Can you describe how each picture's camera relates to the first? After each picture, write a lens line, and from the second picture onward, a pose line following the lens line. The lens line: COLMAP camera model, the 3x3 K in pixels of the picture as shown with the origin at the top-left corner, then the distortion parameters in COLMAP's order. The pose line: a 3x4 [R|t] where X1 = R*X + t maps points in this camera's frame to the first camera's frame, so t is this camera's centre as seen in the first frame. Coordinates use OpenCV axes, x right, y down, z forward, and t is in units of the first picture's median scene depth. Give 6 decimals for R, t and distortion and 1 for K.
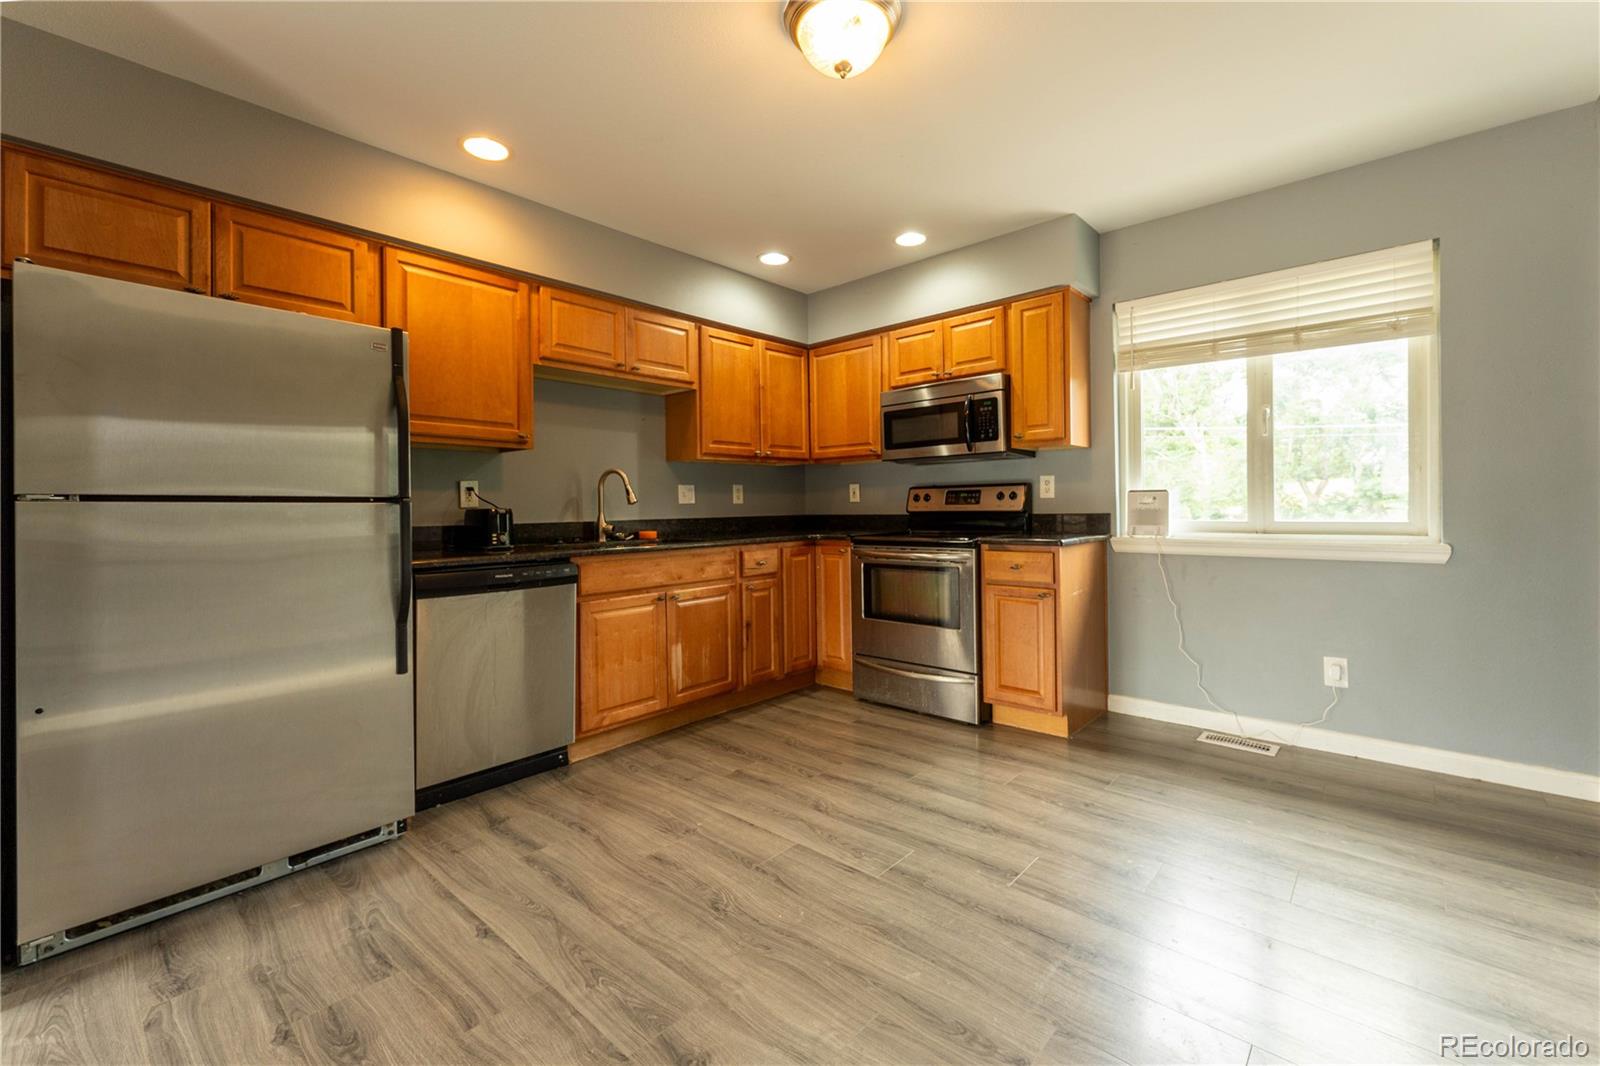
lens RADIAL K [[667.8, 0, 830.4], [0, 667.8, 506.6], [0, 0, 1]] dist [0.000457, 0.000007]
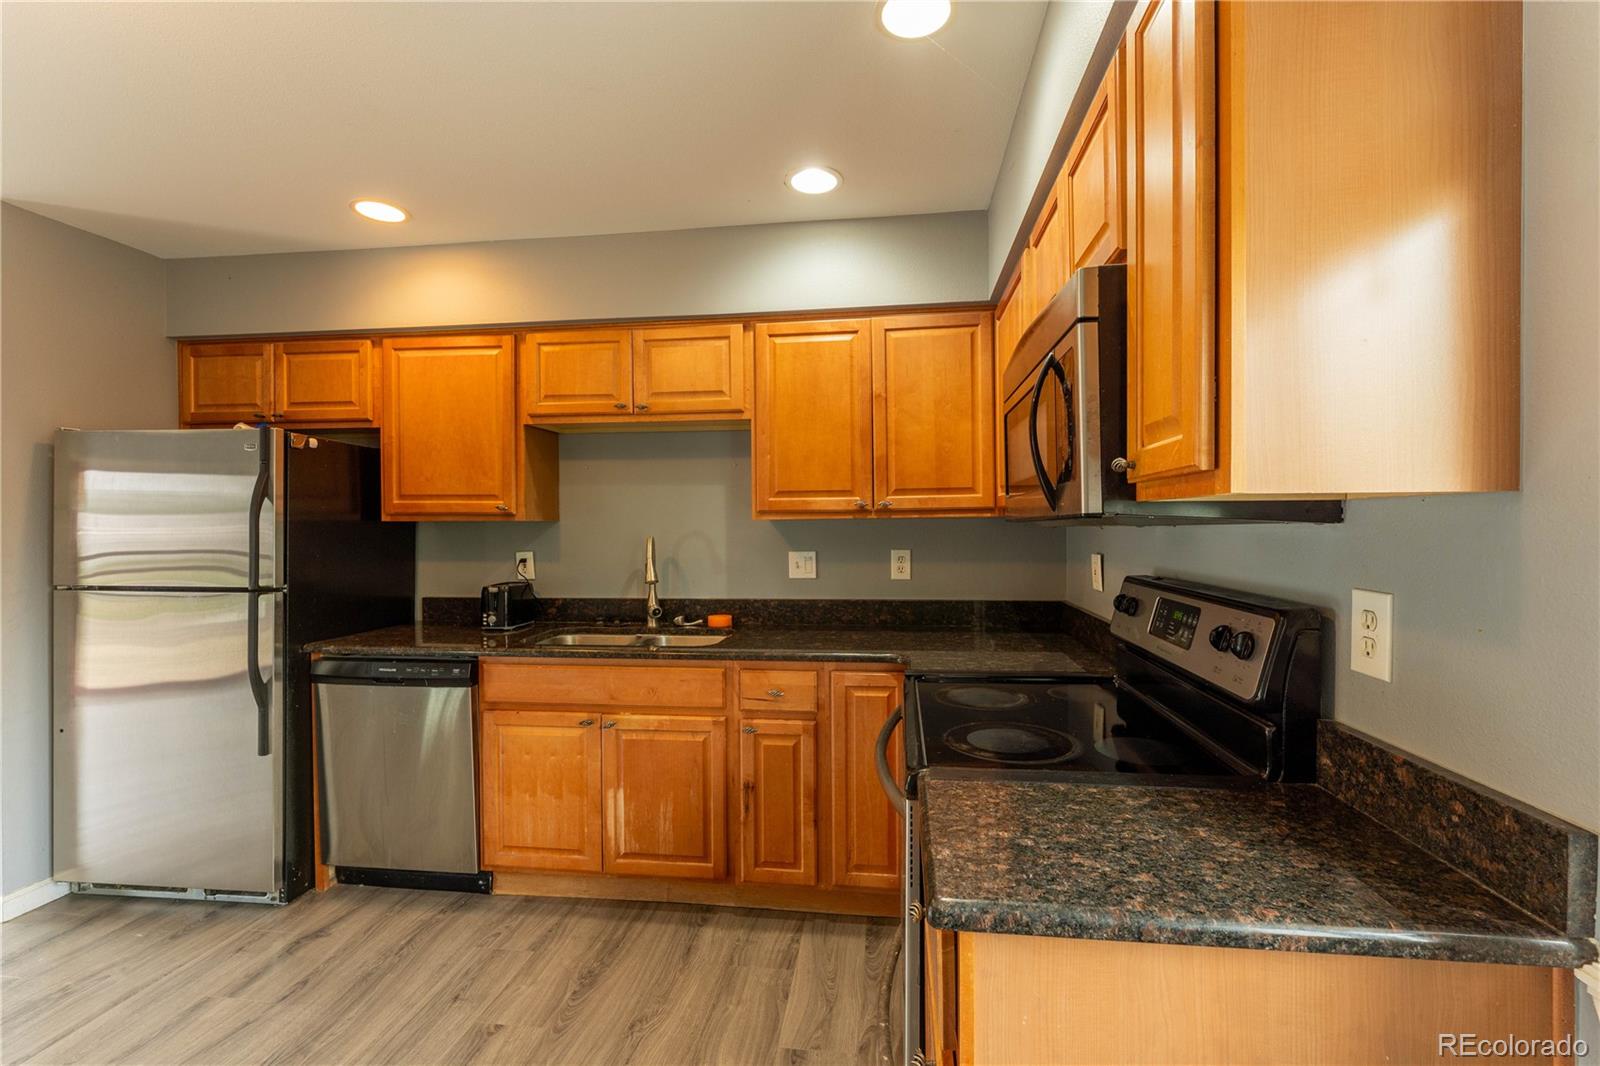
lens RADIAL K [[690.2, 0, 800.0], [0, 690.2, 533.0], [0, 0, 1]] dist [0.000007, 0.000174]
pose [[0.547265, 0.020612, -0.836706, 0.474566], [-0.002781, 0.999736, 0.022809, -0.083557], [0.836955, -0.010156, 0.547178, 0.732111]]
